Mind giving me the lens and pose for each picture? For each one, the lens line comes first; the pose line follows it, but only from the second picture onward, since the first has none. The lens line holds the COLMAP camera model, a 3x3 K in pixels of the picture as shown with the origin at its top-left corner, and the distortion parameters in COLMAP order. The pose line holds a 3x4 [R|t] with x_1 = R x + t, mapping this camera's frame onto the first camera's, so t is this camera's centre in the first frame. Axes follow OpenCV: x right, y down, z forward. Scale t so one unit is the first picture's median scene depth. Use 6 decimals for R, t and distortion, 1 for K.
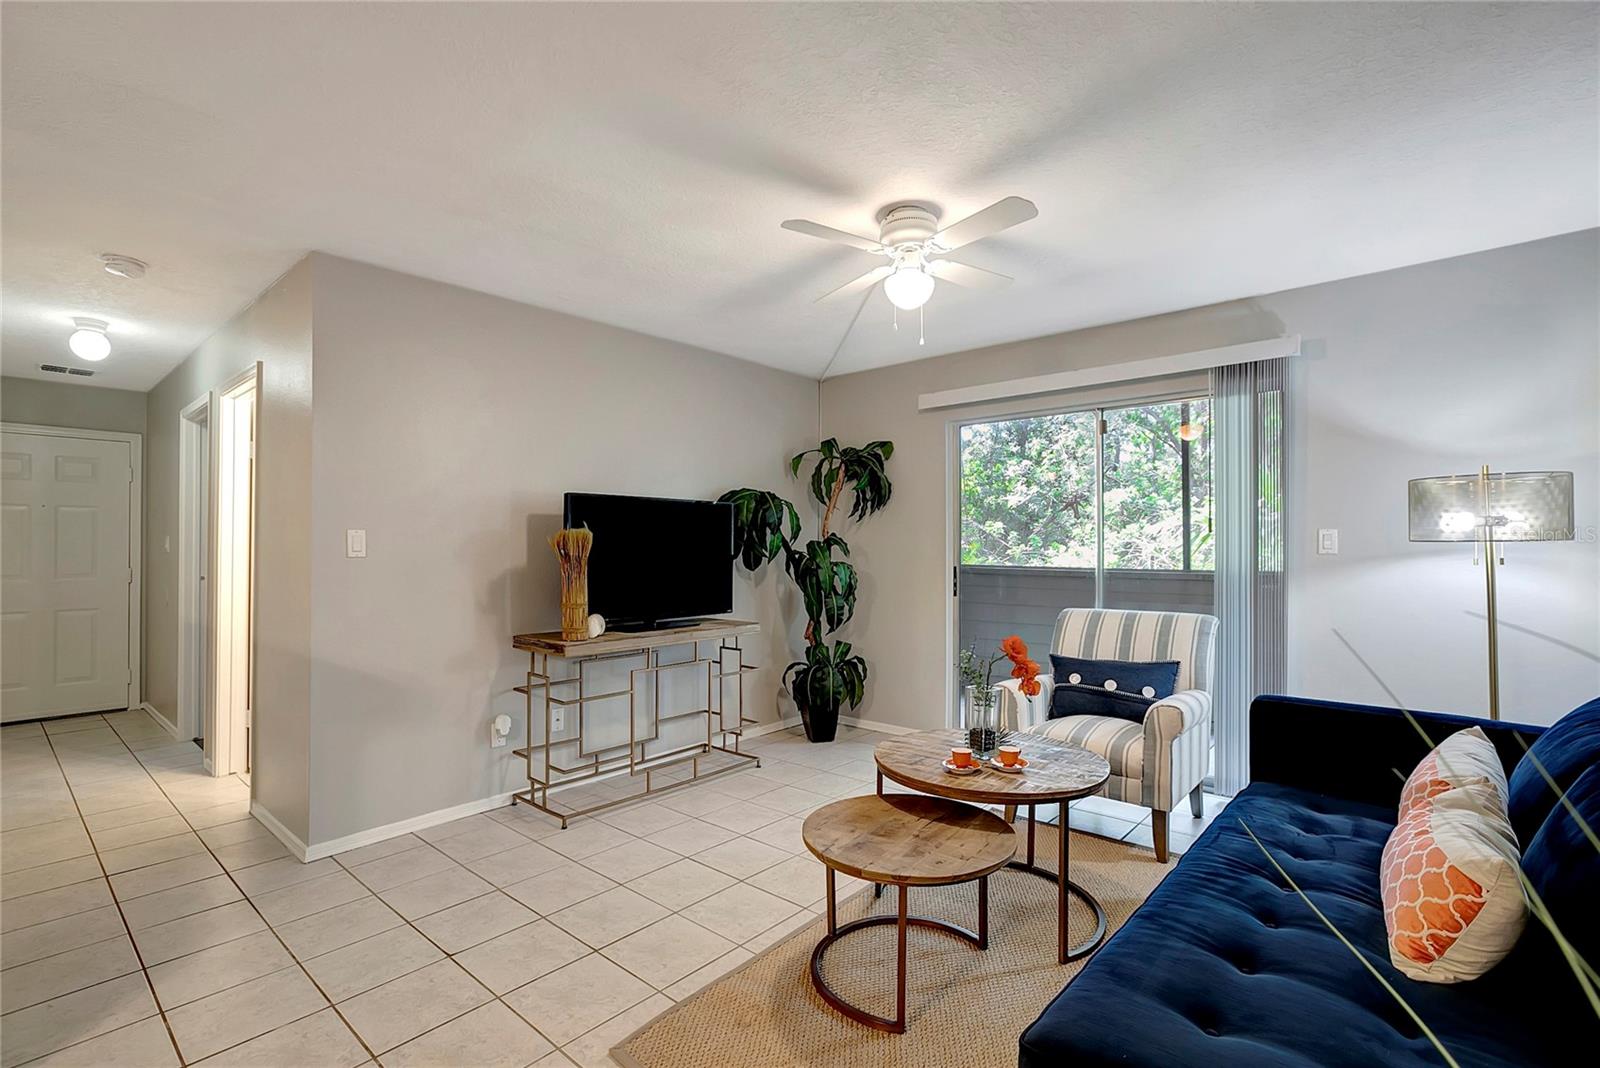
lens RADIAL K [[739.7, 0, 800.0], [0, 739.7, 534.0], [0, 0, 1]] dist [-0.027779, 0.020698]
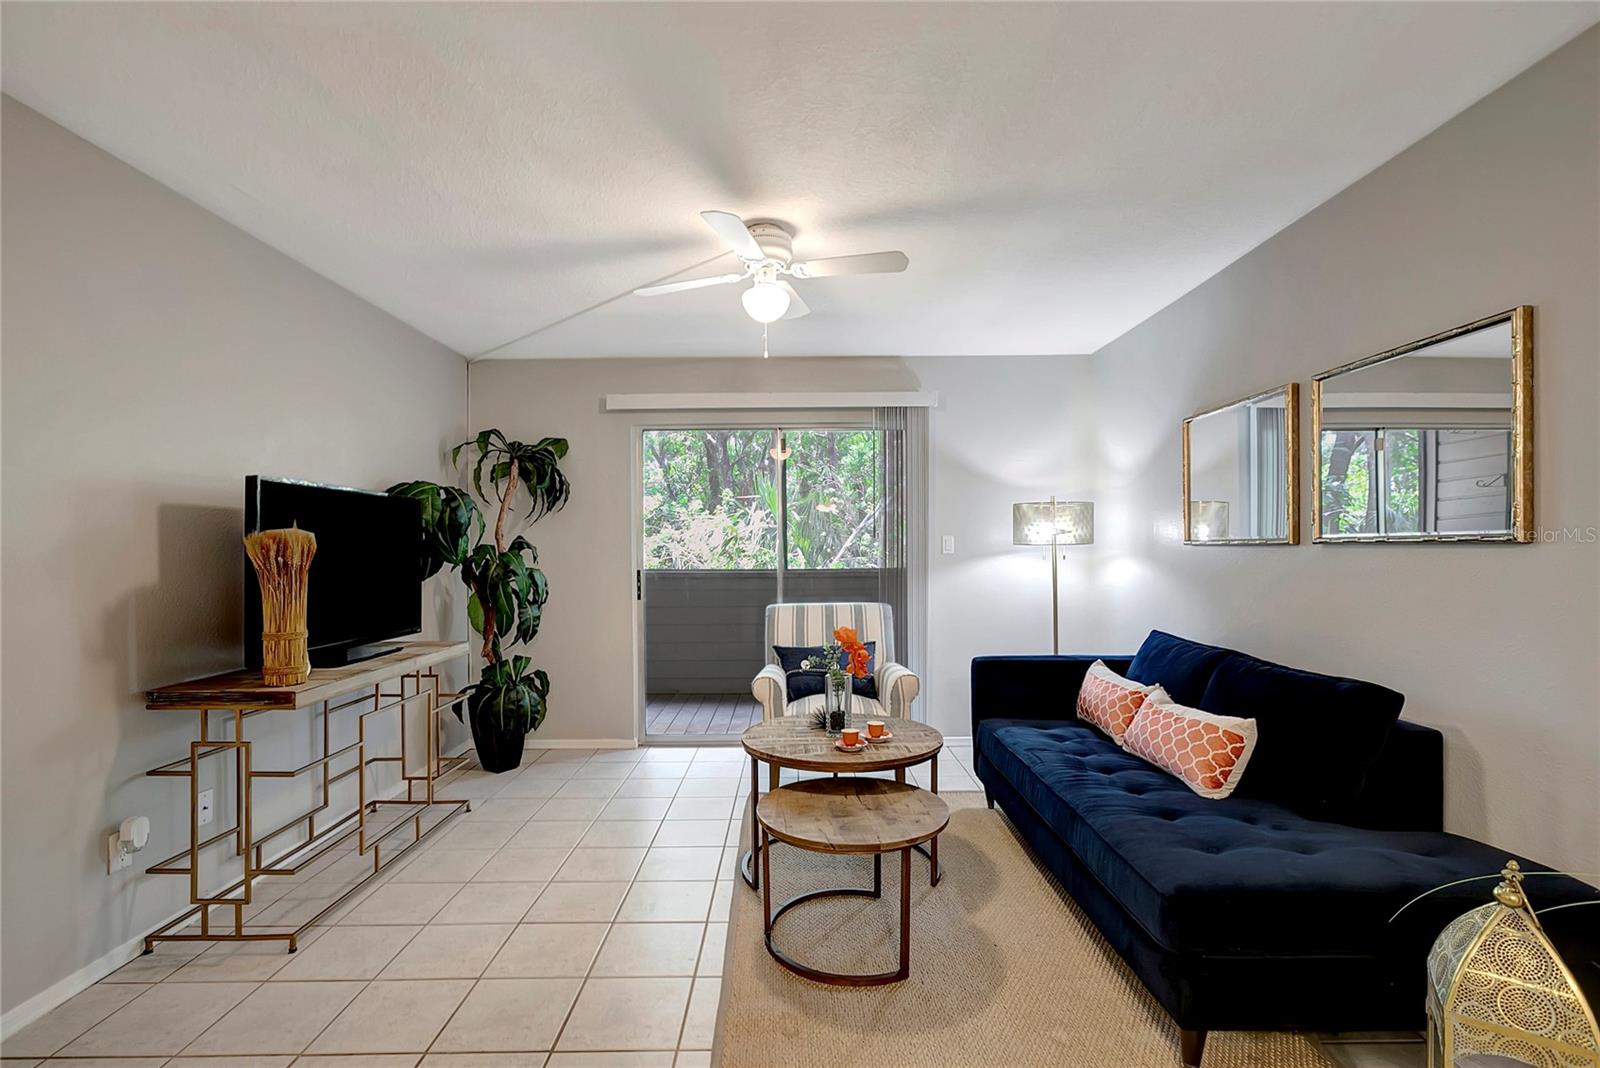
lens RADIAL K [[740.1, 0, 797.7], [0, 740.1, 548.0], [0, 0, 1]] dist [-0.024978, 0.015385]
pose [[0.748381, -0.003888, 0.663258, -0.382221], [-0.005243, 0.999917, 0.011777, 0.000971], [-0.663249, -0.012291, 0.748298, 0.137332]]
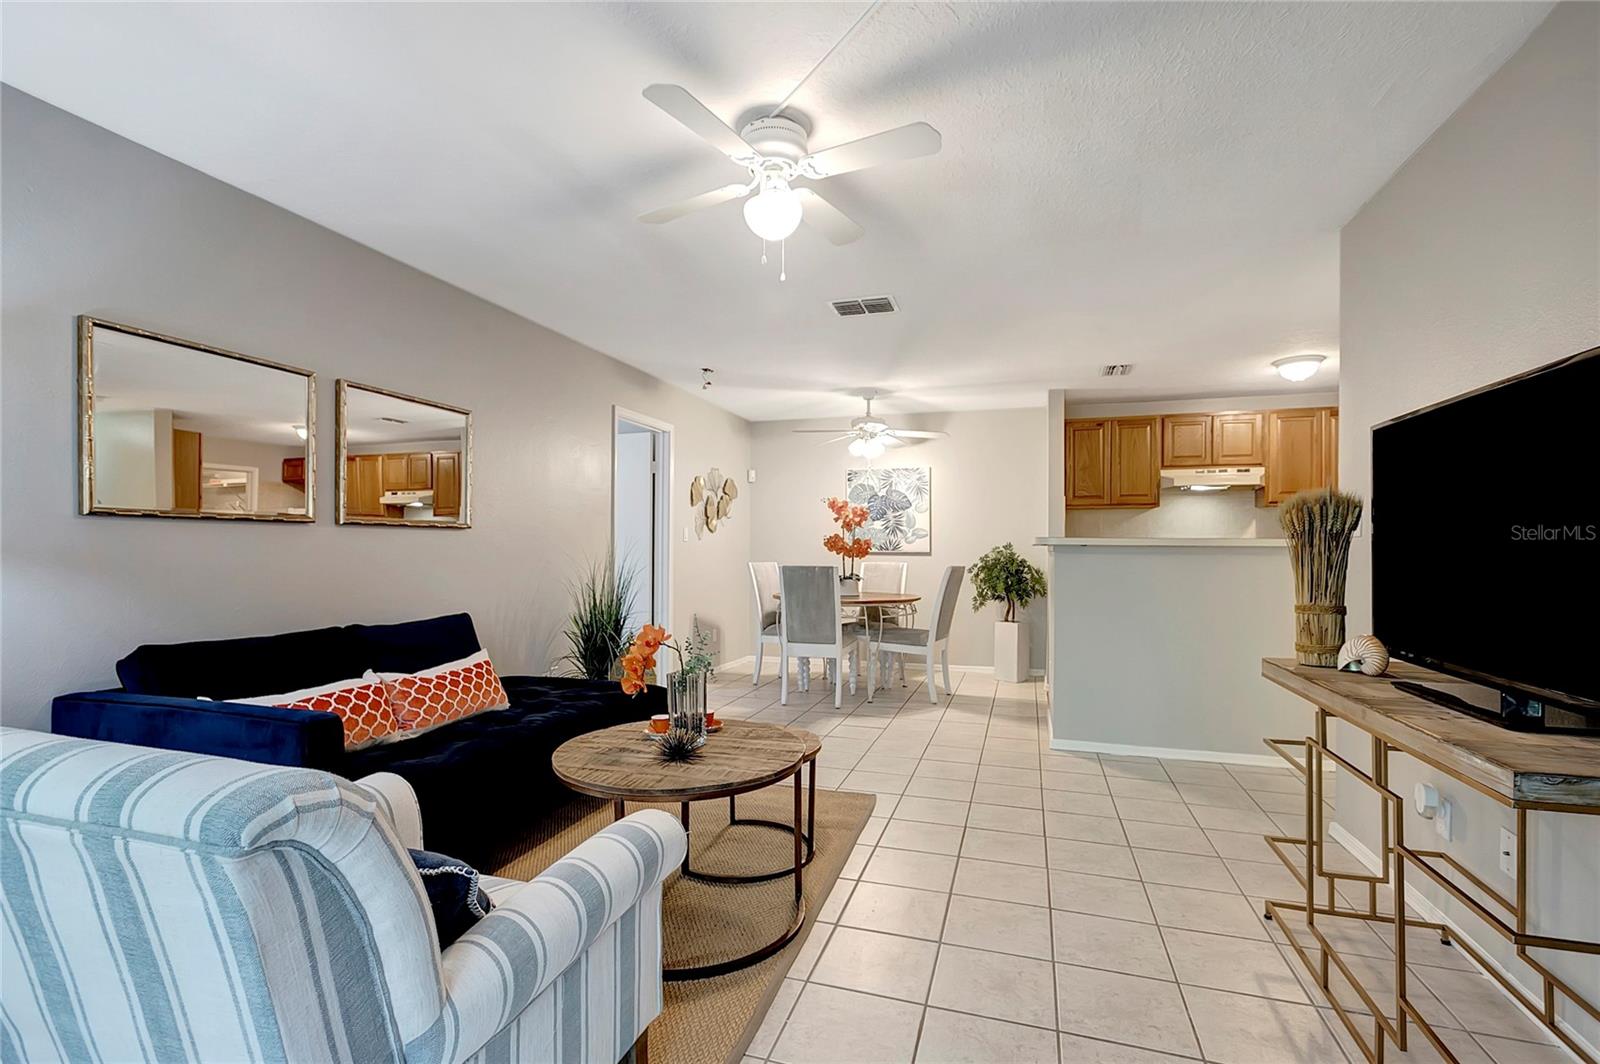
lens RADIAL K [[725.3, 0, 800.1], [0, 725.3, 541.9], [0, 0, 1]] dist [-0.025738, 0.015016]
pose [[-0.913235, -0.004603, -0.407408, 0.340383], [0.005594, 0.999700, -0.023833, 0.047373], [0.407395, -0.024044, -0.912935, 1.314560]]
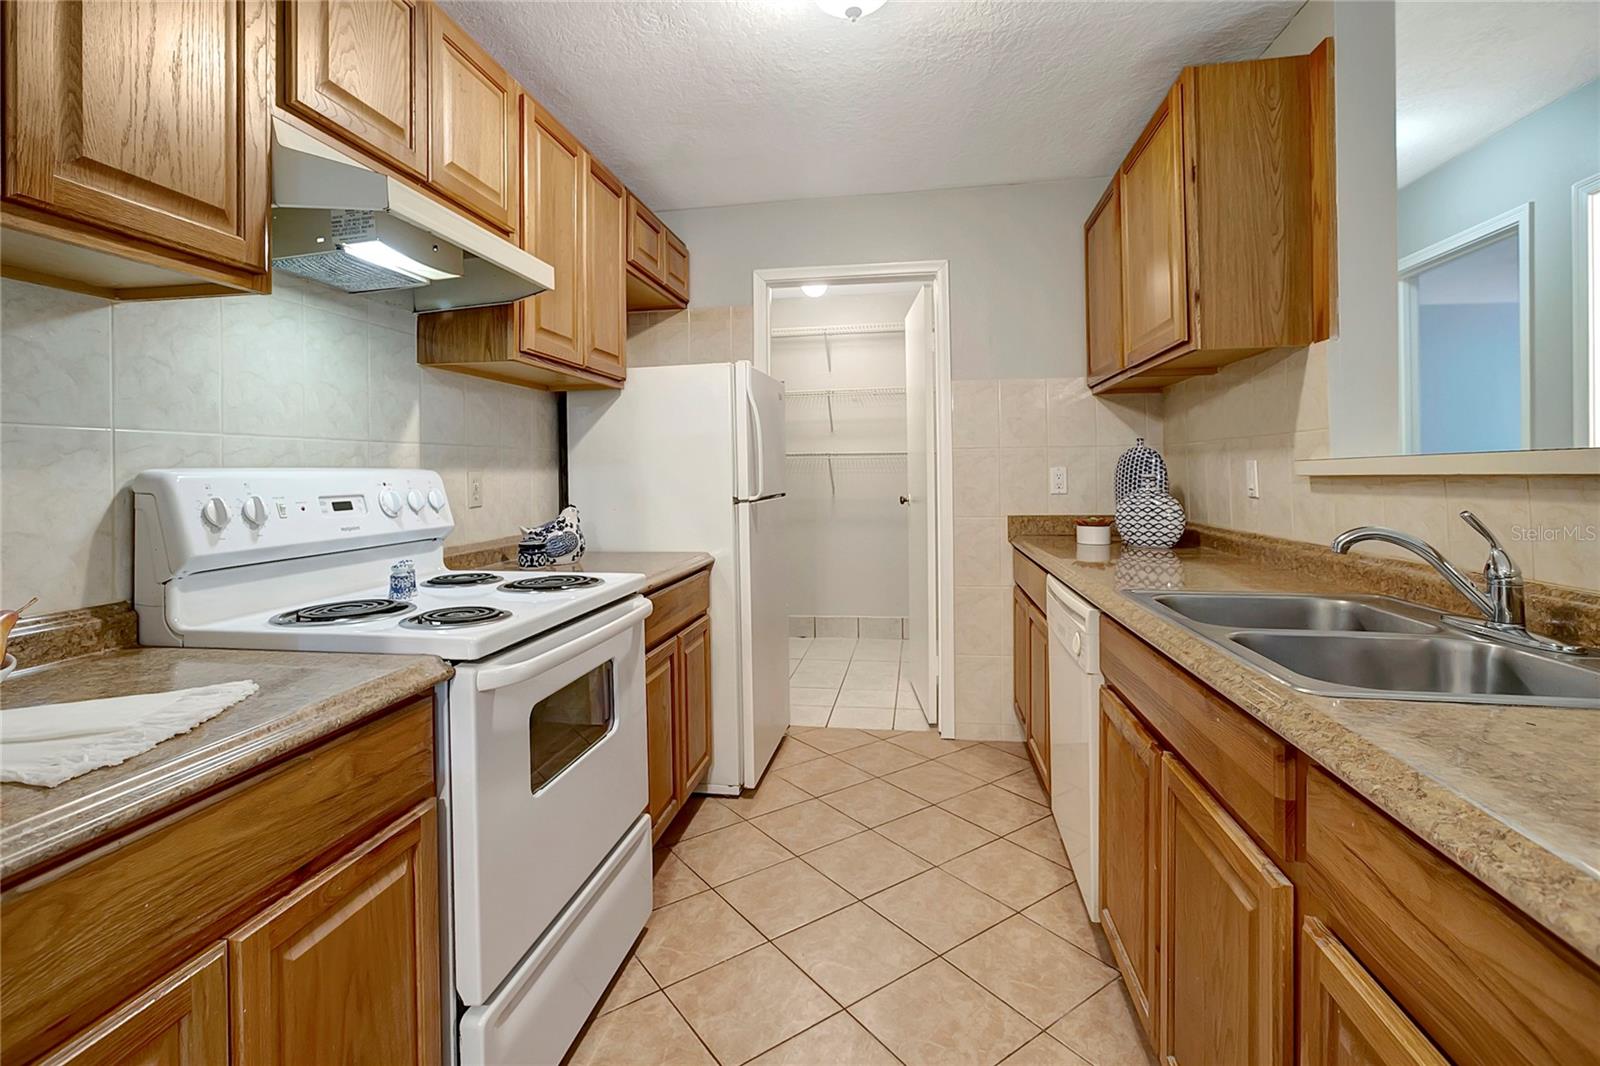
lens RADIAL K [[745.2, 0, 786.5], [0, 745.2, 469.8], [0, 0, 1]] dist [-0.032105, 0.024571]
pose [[0.525235, -0.006730, -0.850931, -0.695750], [0.026293, 0.999620, 0.008324, 0.016900], [0.850551, -0.026746, 0.525212, 0.129973]]
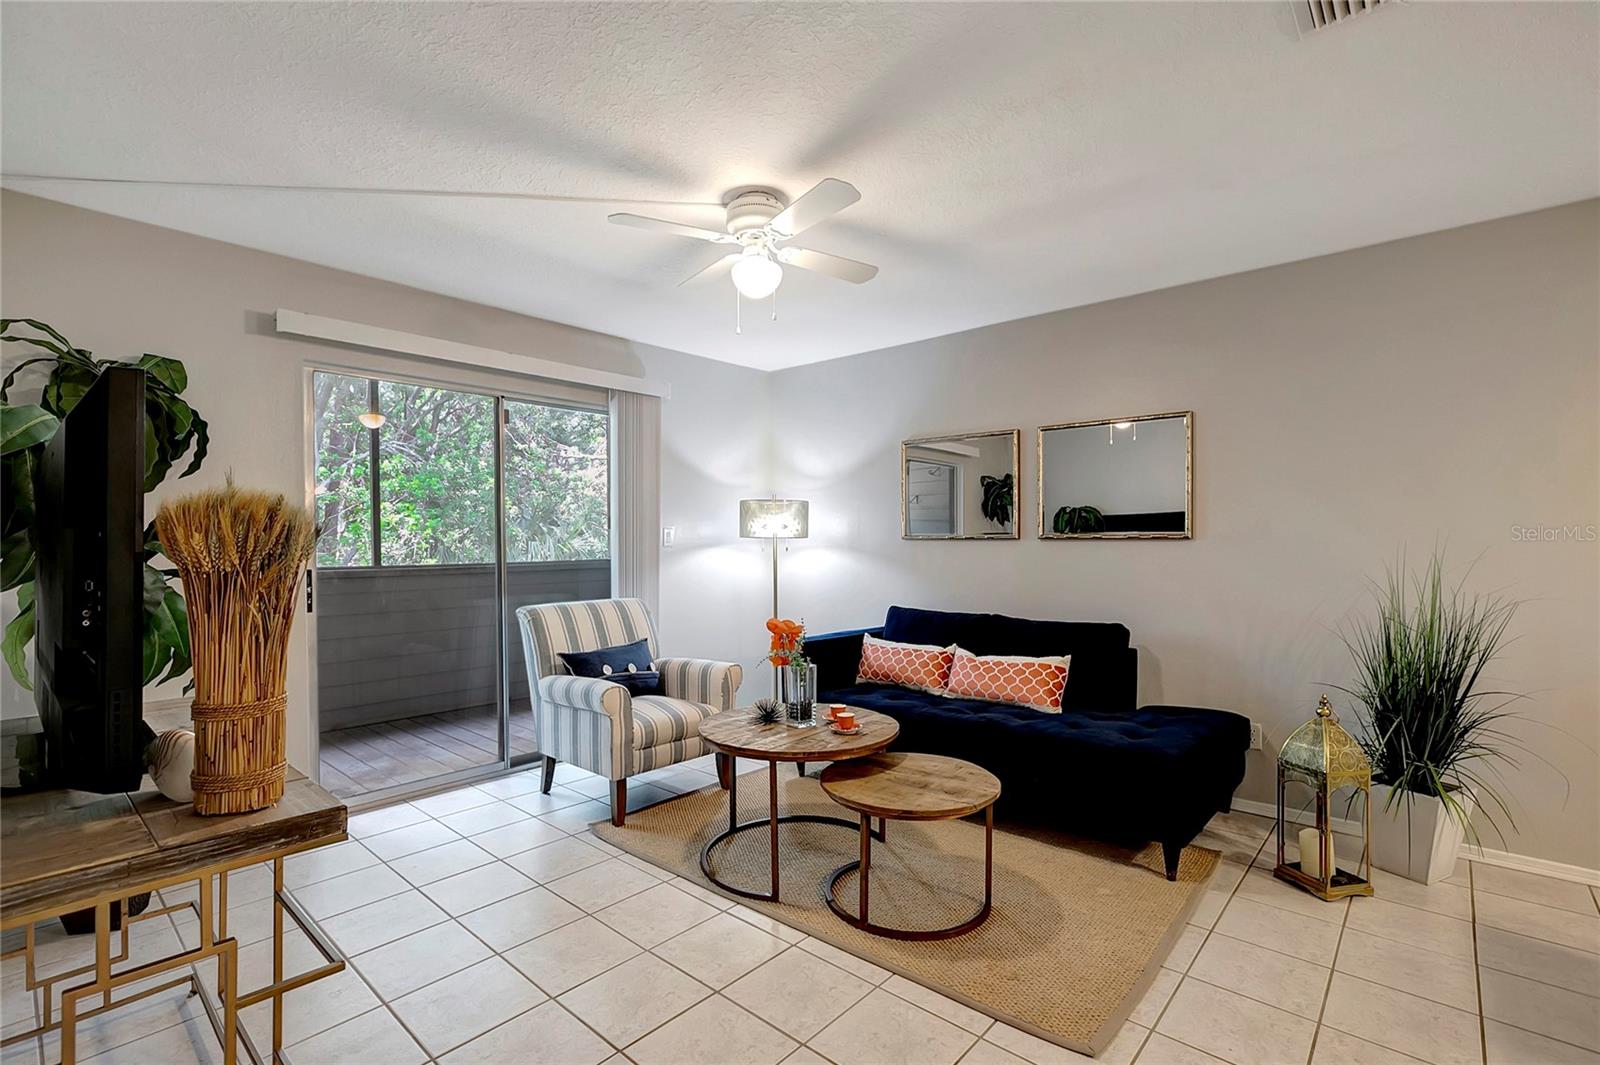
lens RADIAL K [[731.1, 0, 790.4], [0, 731.1, 554.5], [0, 0, 1]] dist [-0.028464, 0.014558]
pose [[0.008744, -0.017468, 0.999809, -0.606644], [-0.016588, 0.999707, 0.017612, 0.013115], [-0.999824, -0.016739, 0.008452, 0.702823]]
